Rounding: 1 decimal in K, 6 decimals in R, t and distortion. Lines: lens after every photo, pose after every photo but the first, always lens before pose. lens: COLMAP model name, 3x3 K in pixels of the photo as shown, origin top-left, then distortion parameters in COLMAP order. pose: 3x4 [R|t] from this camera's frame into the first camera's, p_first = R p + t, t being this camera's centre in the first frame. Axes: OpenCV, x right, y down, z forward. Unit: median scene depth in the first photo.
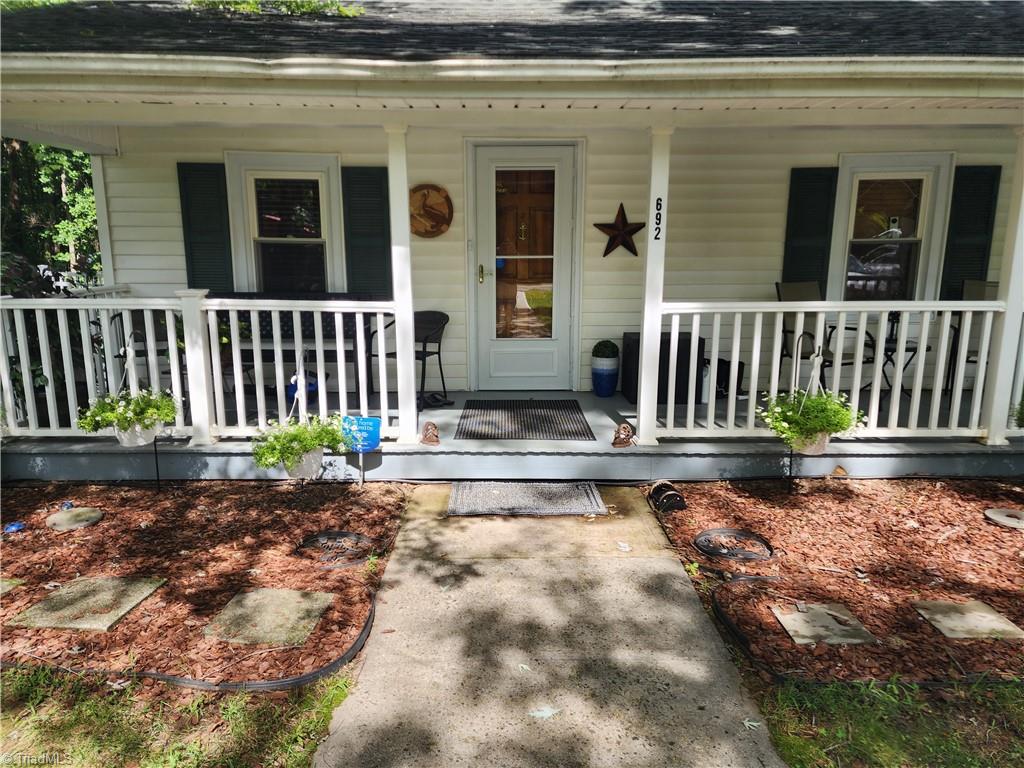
lens RADIAL K [[676.3, 0, 512.0], [0, 676.3, 384.0], [0, 0, 1]] dist [0.067957, -0.056755]
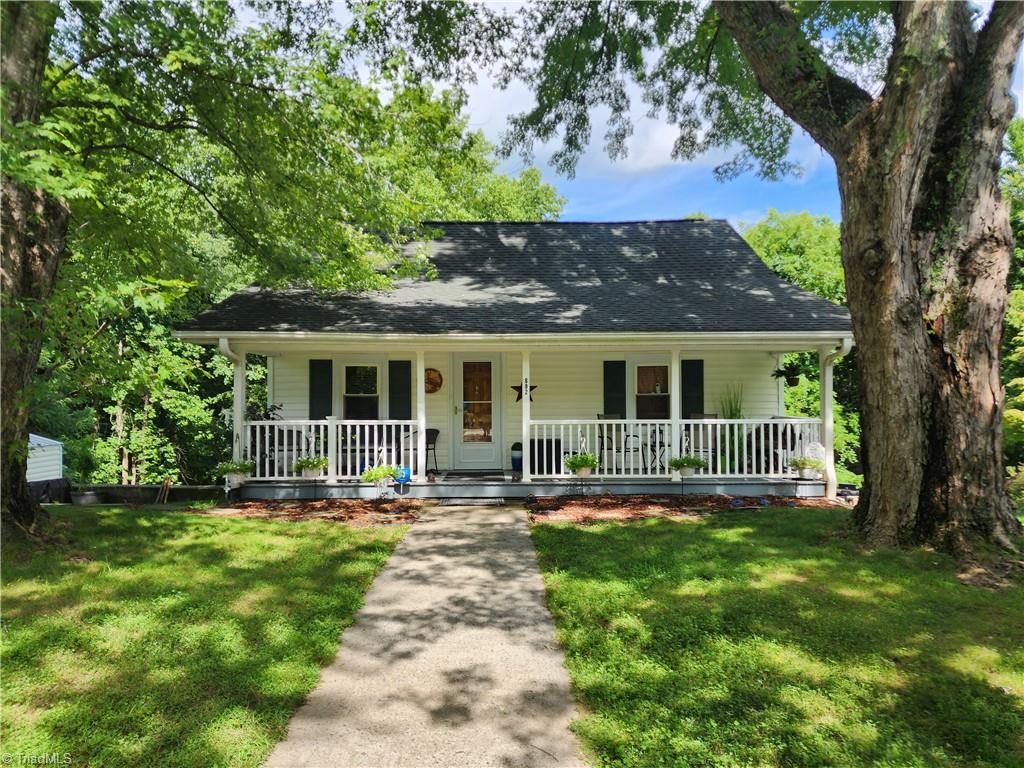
lens RADIAL K [[676.3, 0, 512.0], [0, 676.3, 384.0], [0, 0, 1]] dist [0.067957, -0.056755]
pose [[0.999723, -0.003454, 0.023302, 0.097067], [0.008339, 0.977029, -0.212944, 0.249336], [-0.022031, 0.213079, 0.976787, -1.287204]]
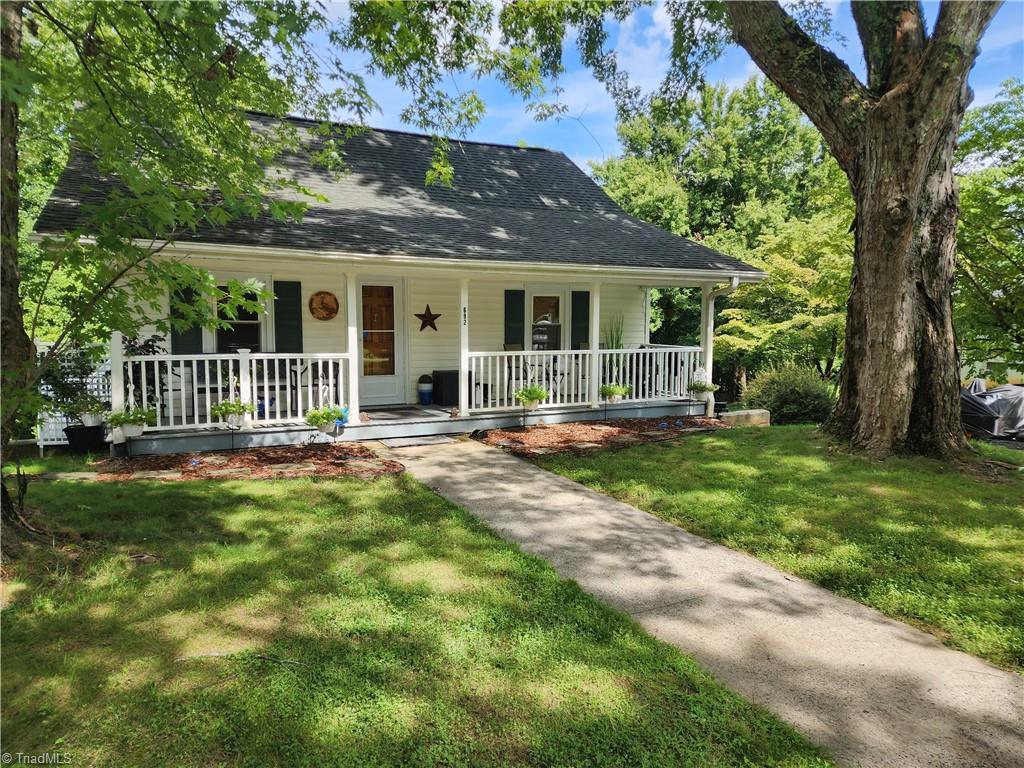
lens RADIAL K [[683.7, 0, 512.0], [0, 683.7, 384.0], [0, 0, 1]] dist [0.058587, -0.057751]
pose [[0.895335, -0.034741, 0.444036, -0.638310], [0.079258, 0.993469, -0.082085, 0.177636], [-0.438285, 0.108687, 0.892241, -1.047821]]
